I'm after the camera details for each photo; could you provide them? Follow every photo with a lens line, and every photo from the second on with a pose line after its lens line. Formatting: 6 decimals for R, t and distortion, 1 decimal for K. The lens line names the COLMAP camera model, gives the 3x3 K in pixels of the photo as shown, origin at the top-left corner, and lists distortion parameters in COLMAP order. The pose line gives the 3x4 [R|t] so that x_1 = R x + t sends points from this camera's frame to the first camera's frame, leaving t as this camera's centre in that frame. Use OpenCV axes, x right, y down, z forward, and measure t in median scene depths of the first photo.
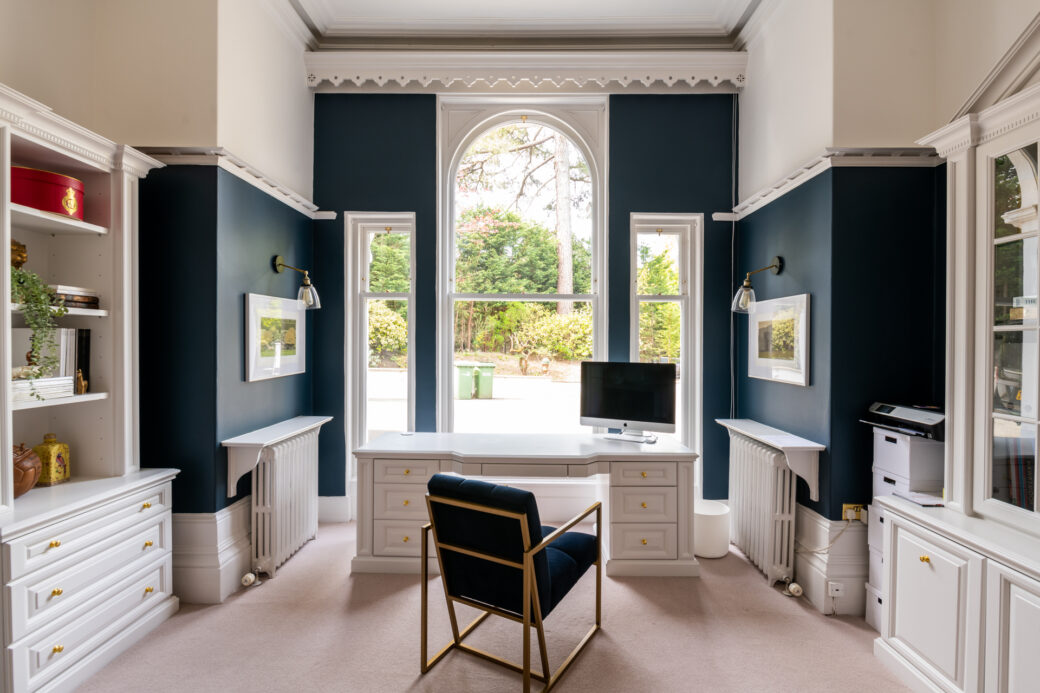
lens RADIAL K [[502.4, 0, 522.5], [0, 502.4, 345.2], [0, 0, 1]] dist [-0.002375, -0.001814]
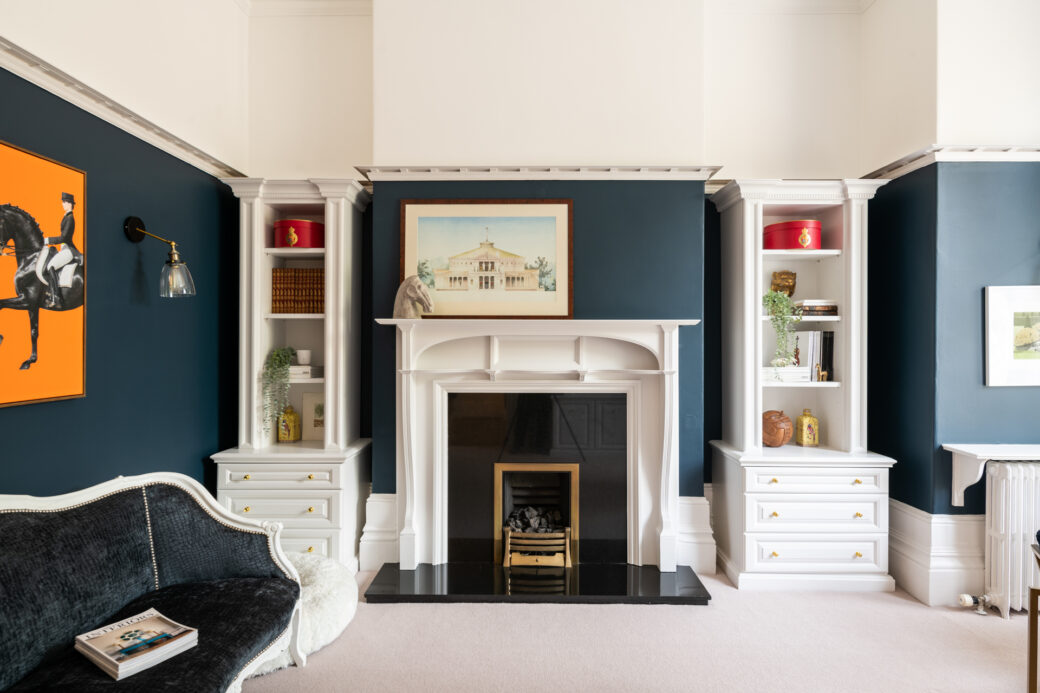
lens RADIAL K [[551.5, 0, 521.2], [0, 551.5, 343.1], [0, 0, 1]] dist [0.003515, 0.001339]
pose [[-0.011946, 0.001237, -0.999928, 0.523105], [-0.006405, 0.999979, 0.001313, 0.000692], [0.999908, 0.006420, -0.011938, 0.217043]]
